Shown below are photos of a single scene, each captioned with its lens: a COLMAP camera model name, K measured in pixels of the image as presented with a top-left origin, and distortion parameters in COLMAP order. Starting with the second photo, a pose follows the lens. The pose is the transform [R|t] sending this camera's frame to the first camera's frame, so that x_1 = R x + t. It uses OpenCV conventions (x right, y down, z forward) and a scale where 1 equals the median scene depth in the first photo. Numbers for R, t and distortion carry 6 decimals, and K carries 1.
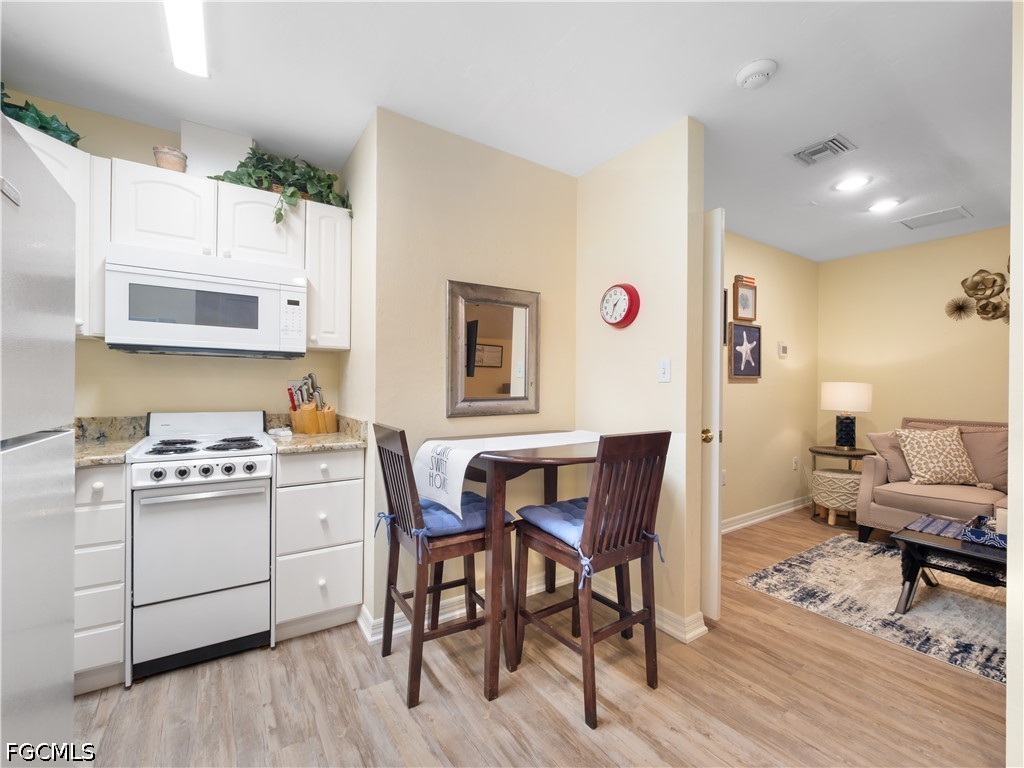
lens RADIAL K [[431.2, 0, 505.5], [0, 431.2, 389.1], [0, 0, 1]] dist [-0.008026, 0.000475]
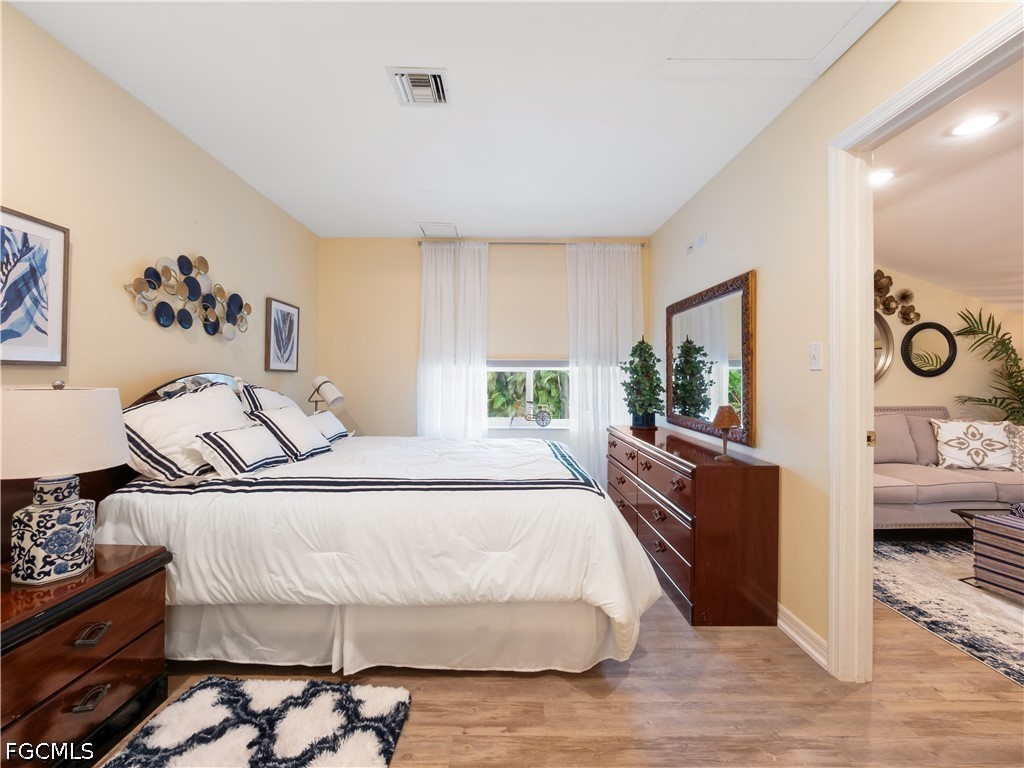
lens RADIAL K [[431.2, 0, 507.5], [0, 431.2, 379.5], [0, 0, 1]] dist [-0.008026, 0.000475]
pose [[0.542877, -0.006212, 0.839789, -0.279695], [0.011439, 0.999935, 0.000002, -0.004656], [-0.839735, 0.009606, 0.542912, 1.087276]]
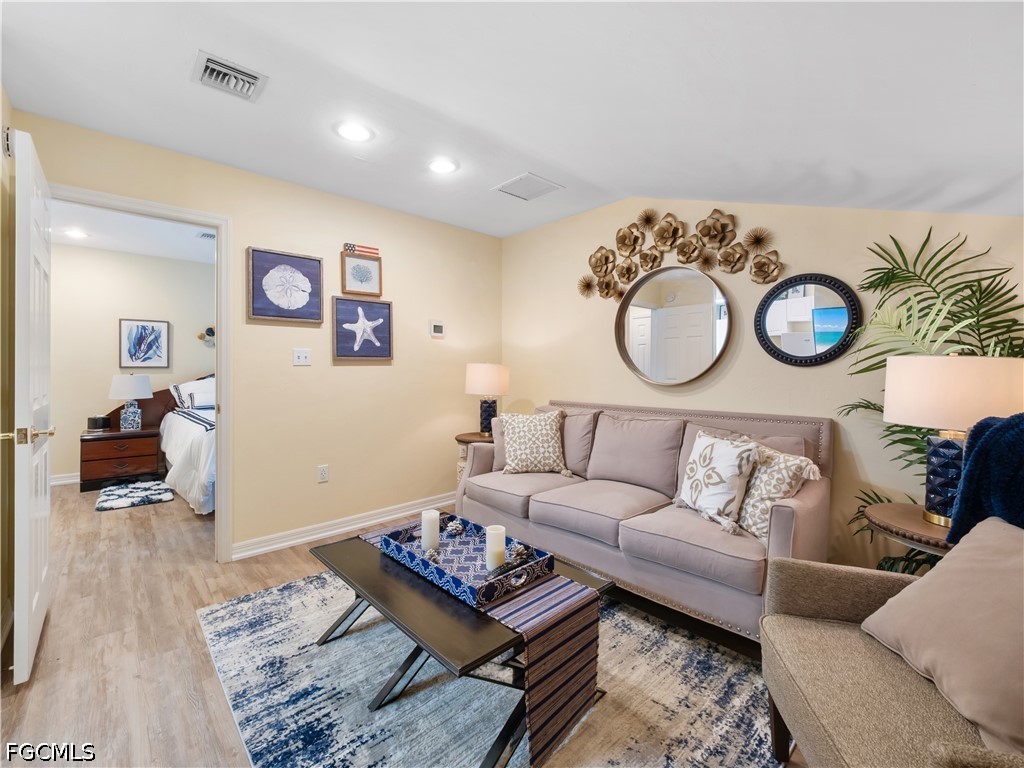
lens RADIAL K [[431.2, 0, 490.9], [0, 431.2, 369.1], [0, 0, 1]] dist [-0.008026, 0.000475]
pose [[0.986468, -0.008941, 0.163707, 0.783163], [0.011103, 0.999863, -0.012296, 0.009145], [-0.163575, 0.013948, 0.986432, 0.090468]]
